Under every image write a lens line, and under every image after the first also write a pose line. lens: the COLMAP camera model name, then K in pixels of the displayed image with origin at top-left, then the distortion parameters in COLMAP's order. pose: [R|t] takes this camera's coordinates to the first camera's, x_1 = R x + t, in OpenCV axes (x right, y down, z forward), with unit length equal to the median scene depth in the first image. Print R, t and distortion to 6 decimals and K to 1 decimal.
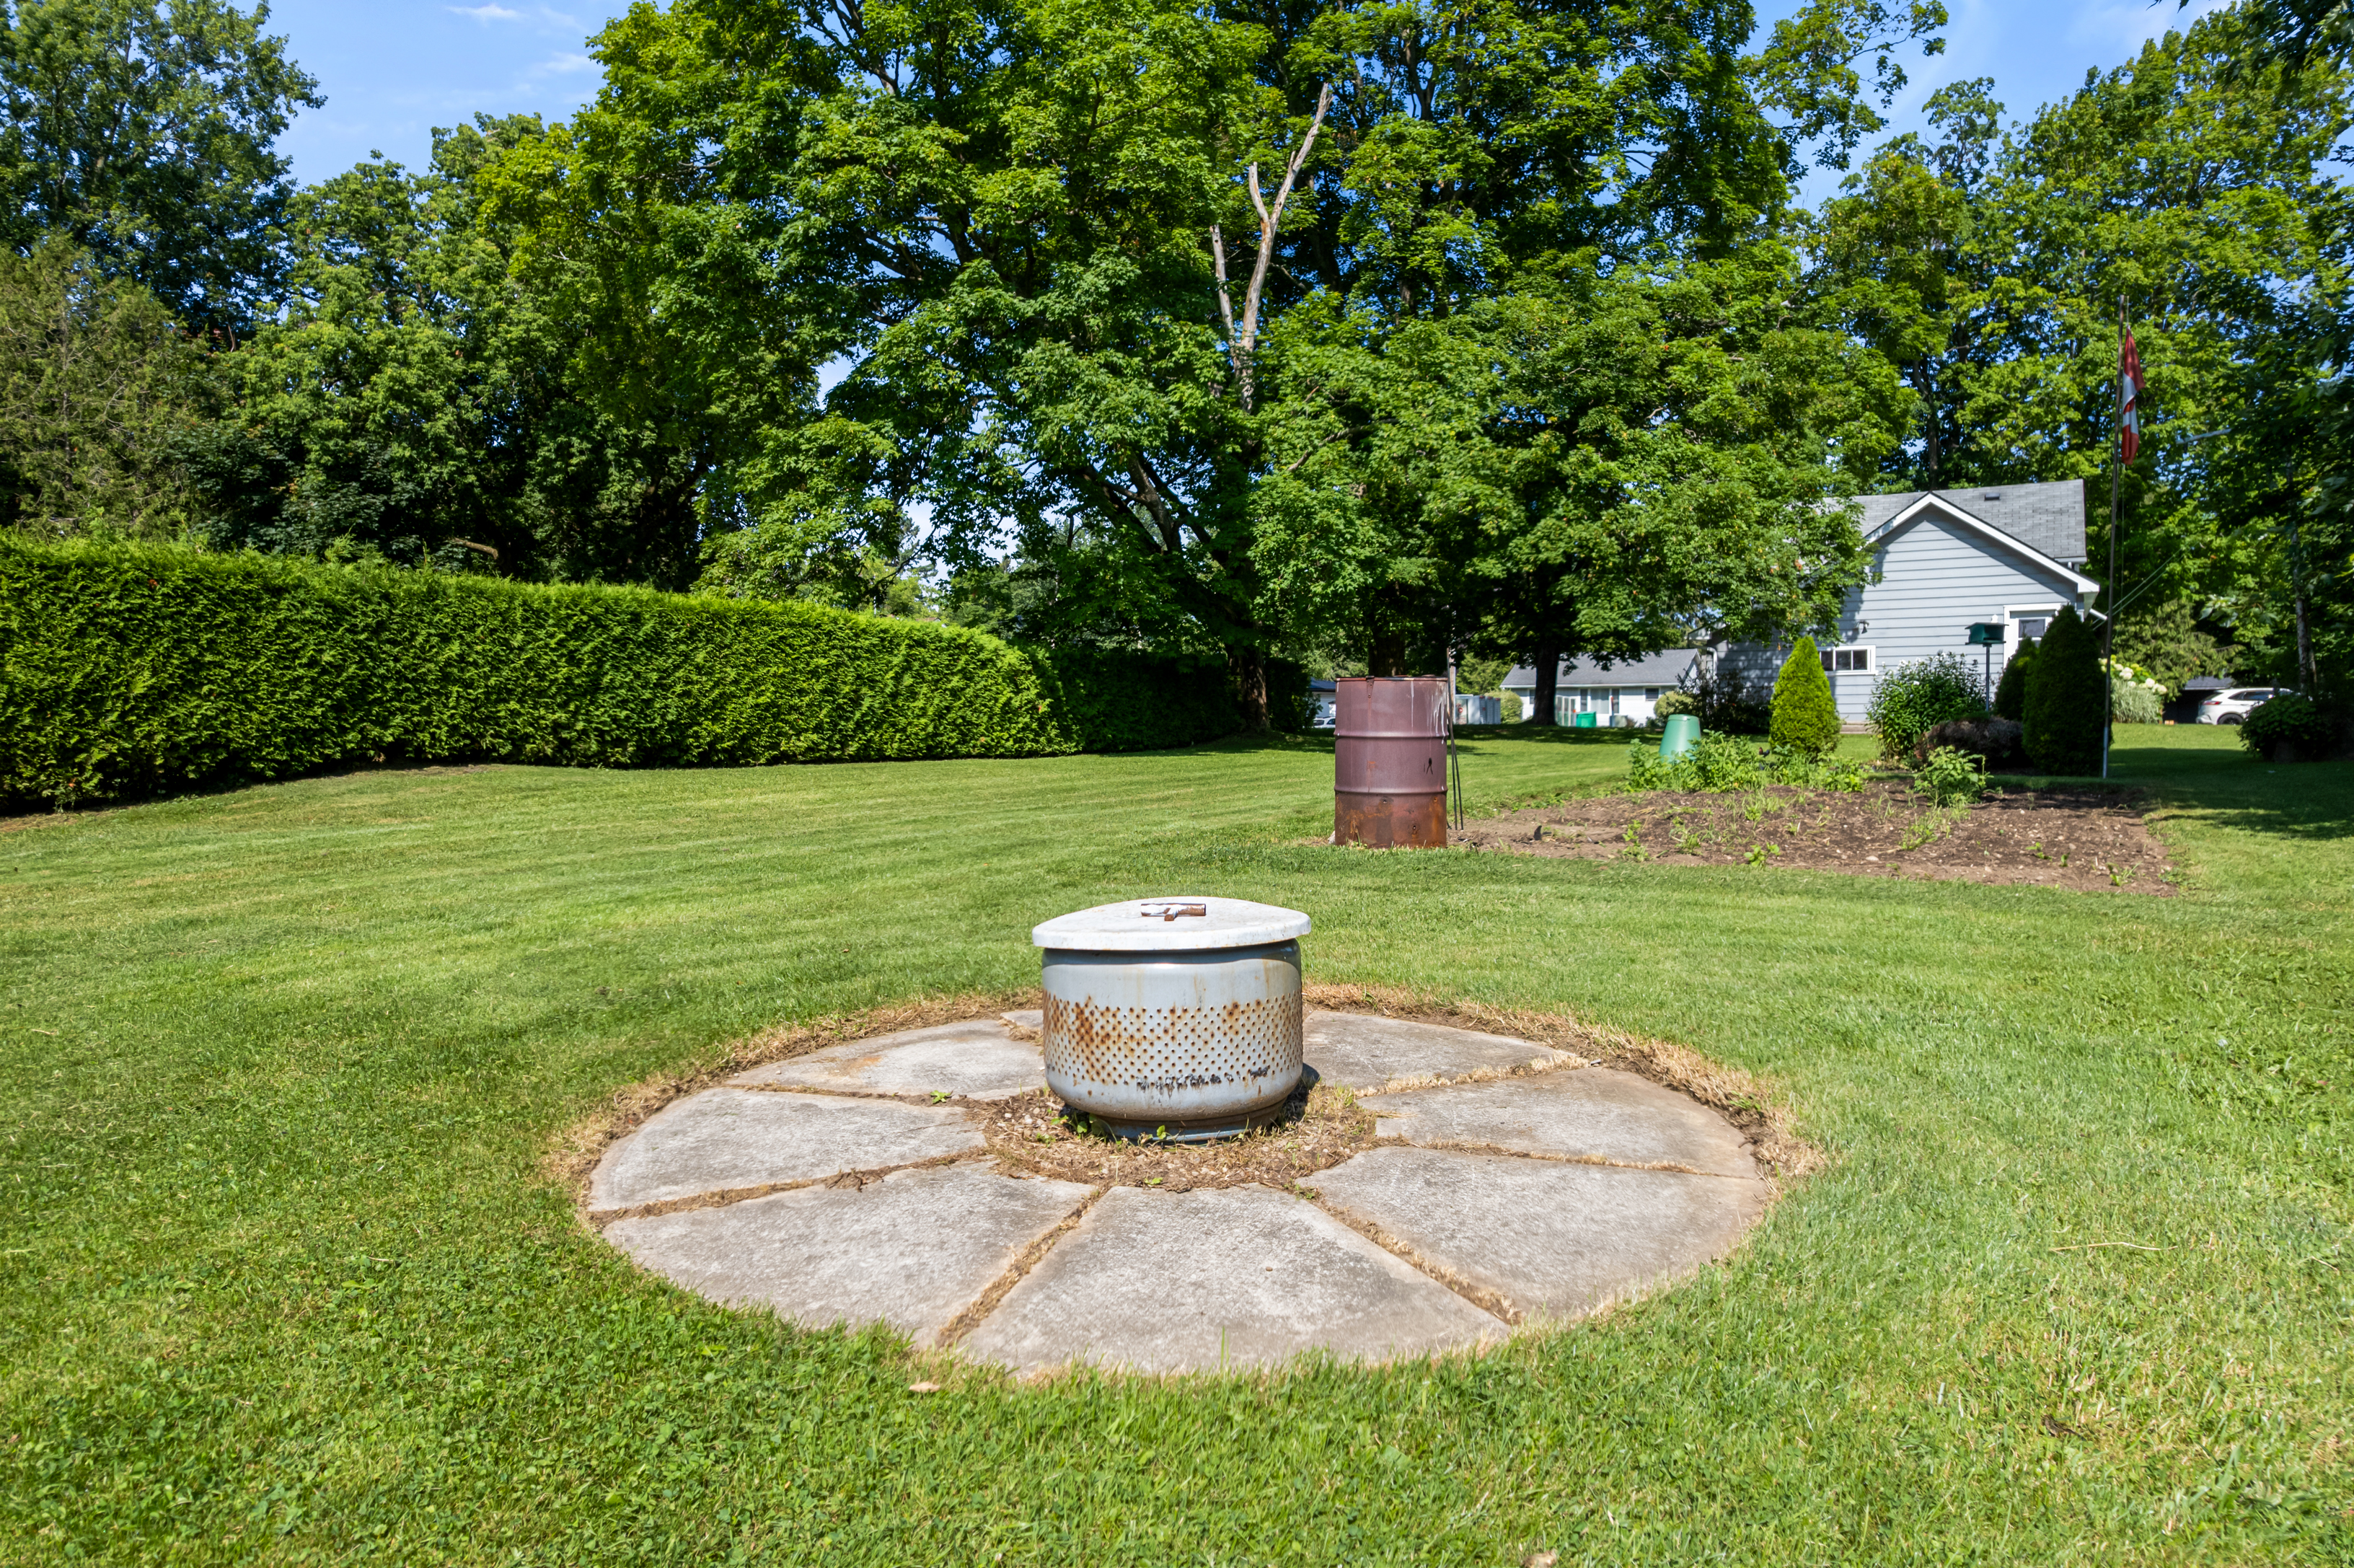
lens RADIAL K [[1496.4, 0, 1177.0], [0, 1496.4, 784.0], [0, 0, 1]] dist [-0.040193, 0.044834]
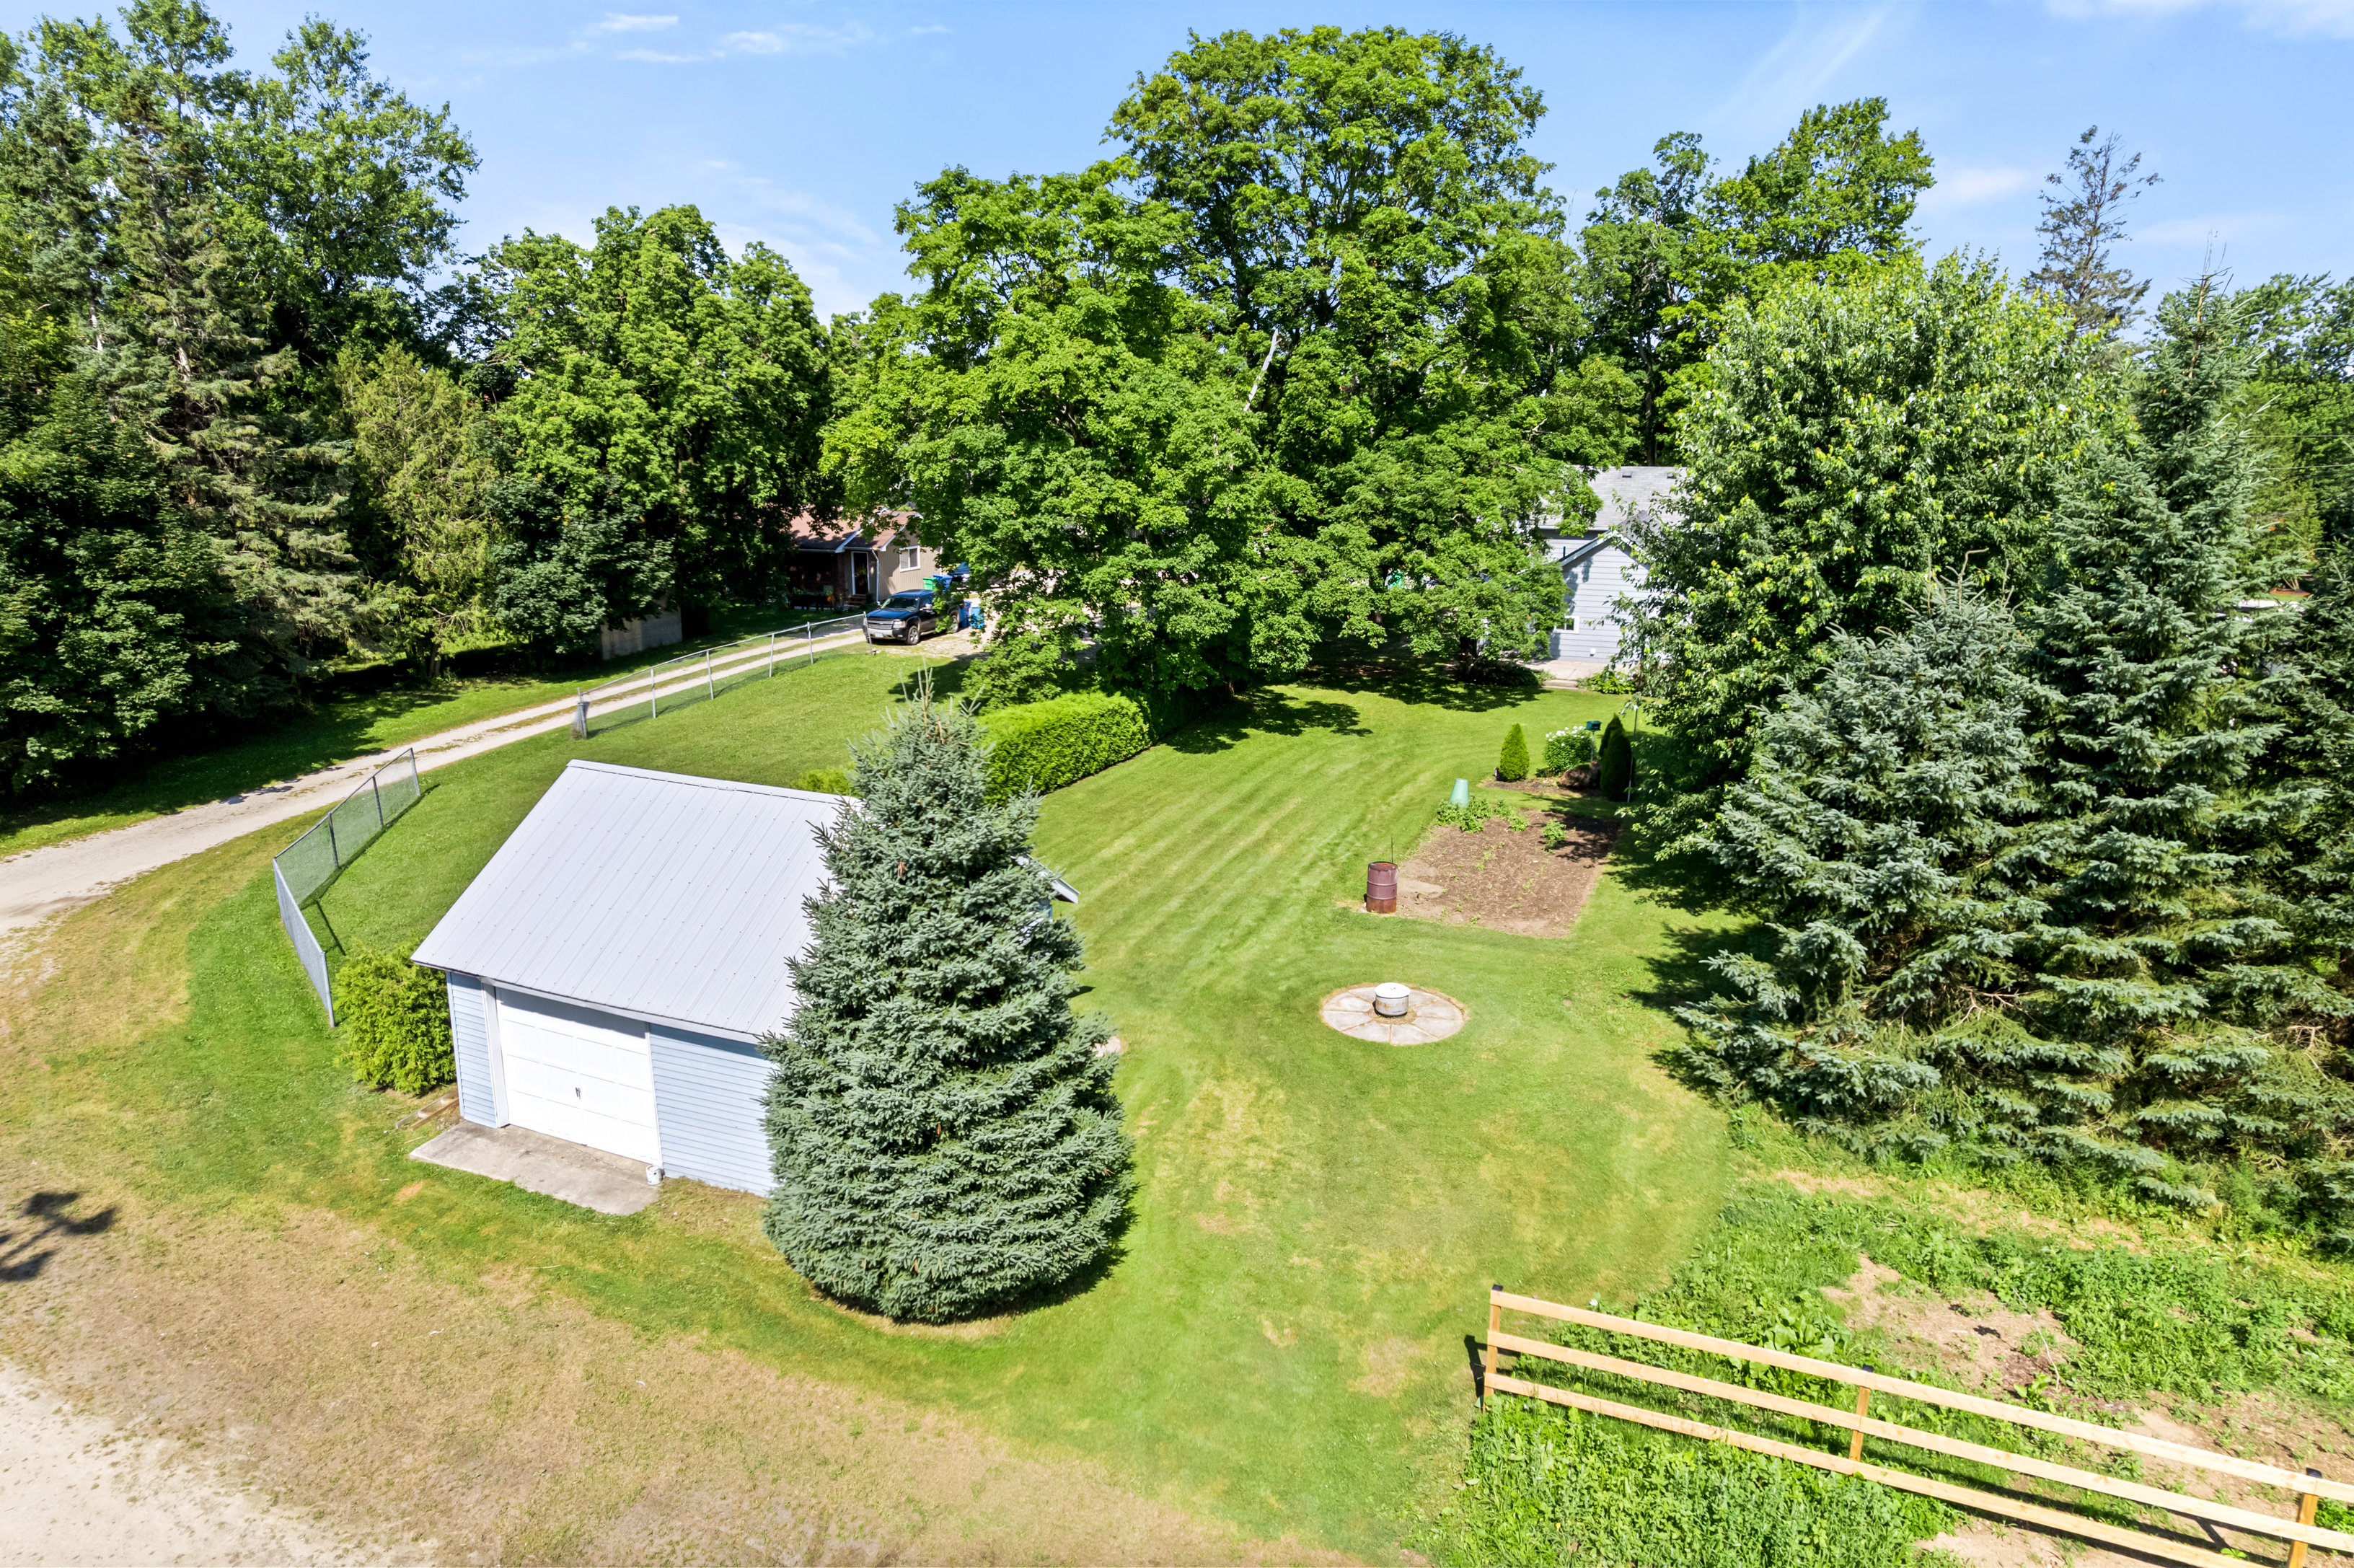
lens RADIAL K [[1481.2, 0, 1167.2], [0, 1481.2, 783.2], [0, 0, 1]] dist [-0.032353, -0.000258]
pose [[0.991627, -0.029310, 0.125768, -0.193454], [0.003726, 0.979991, 0.199006, -0.230087], [-0.129084, -0.196871, 0.971895, -0.563980]]
